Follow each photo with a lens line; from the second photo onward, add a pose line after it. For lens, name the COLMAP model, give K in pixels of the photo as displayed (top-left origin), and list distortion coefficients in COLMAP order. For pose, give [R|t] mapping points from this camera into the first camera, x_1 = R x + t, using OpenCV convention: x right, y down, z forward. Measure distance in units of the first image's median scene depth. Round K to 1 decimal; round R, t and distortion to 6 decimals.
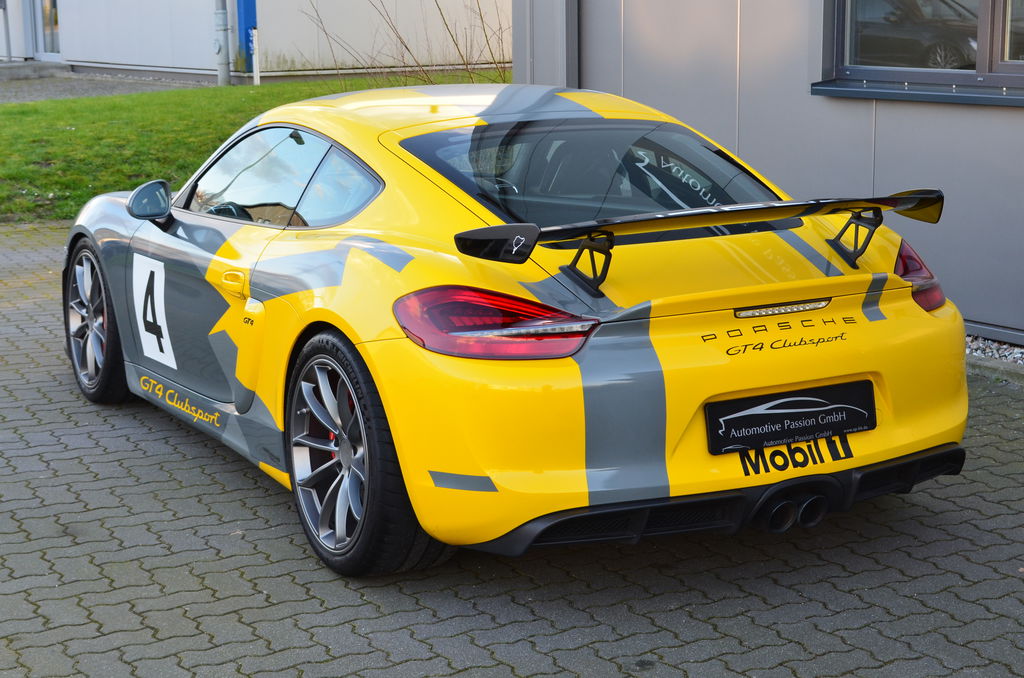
lens RADIAL K [[1781.4, 0, 515.0], [0, 1781.4, 338.3], [0, 0, 1]] dist [0.130605, 0.000000]
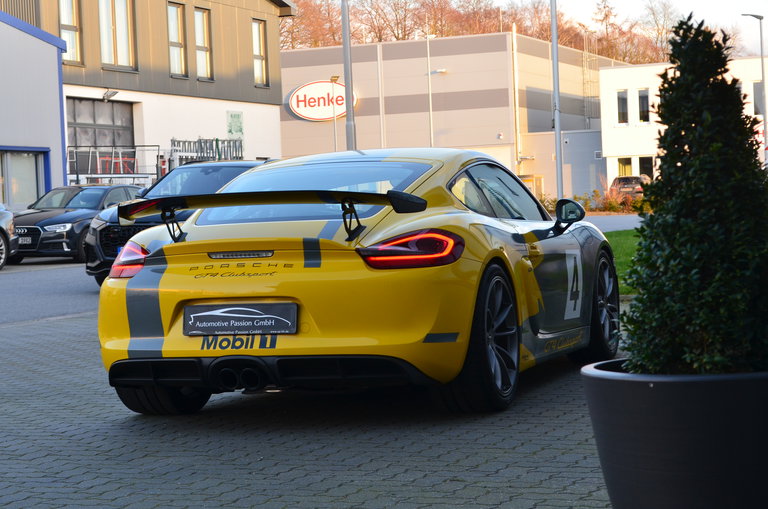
lens RADIAL K [[1719.1, 0, 384.1], [0, 1719.1, 255.0], [0, 0, 1]] dist [-0.052132, 0.000000]
pose [[0.659843, 0.001639, -0.751401, 1.465891], [-0.107037, 0.990005, -0.091835, 0.118474], [0.743740, 0.141025, 0.653424, 0.043935]]
